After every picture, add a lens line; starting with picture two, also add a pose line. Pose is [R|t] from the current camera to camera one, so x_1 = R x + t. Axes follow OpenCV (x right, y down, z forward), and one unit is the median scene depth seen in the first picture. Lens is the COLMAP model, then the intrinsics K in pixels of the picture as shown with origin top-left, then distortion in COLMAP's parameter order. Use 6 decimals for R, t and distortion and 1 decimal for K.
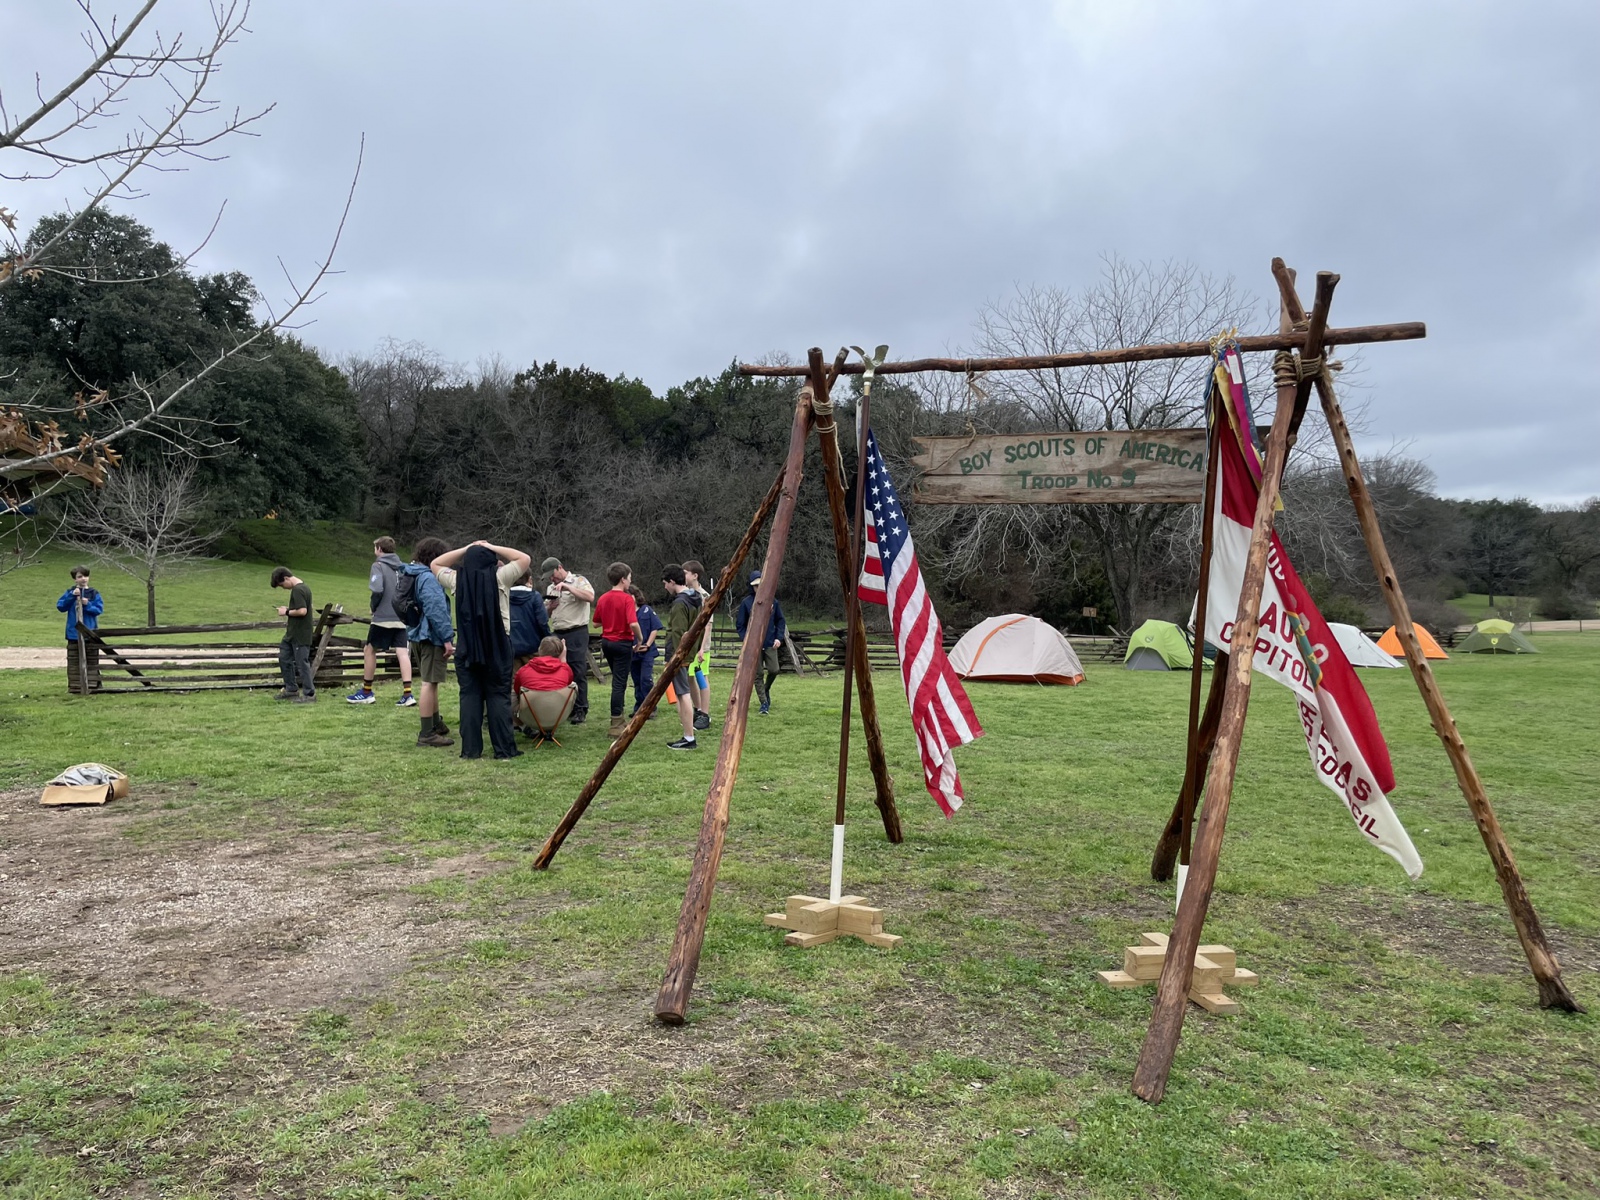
lens RADIAL K [[1213.1, 0, 799.5], [0, 1213.1, 600.1], [0, 0, 1]] dist [0.000763, 0.000027]
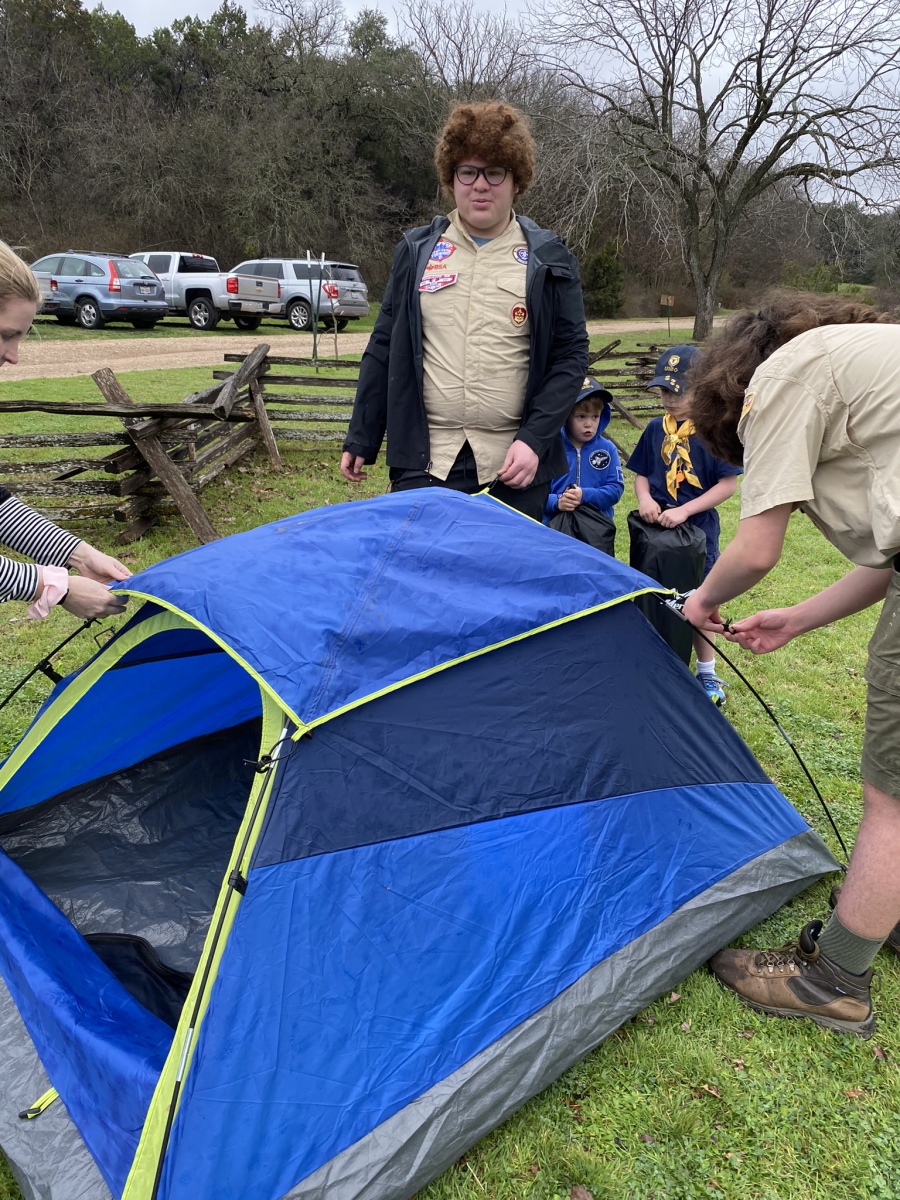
lens RADIAL K [[907.5, 0, 451.0], [0, 907.5, 599.7], [0, 0, 1]] dist [-0.002937, -0.001650]
pose [[0.980967, -0.041416, 0.189707, -0.036636], [-0.024783, 0.942294, 0.333868, -0.000823], [-0.192587, -0.332215, 0.923333, 0.182920]]
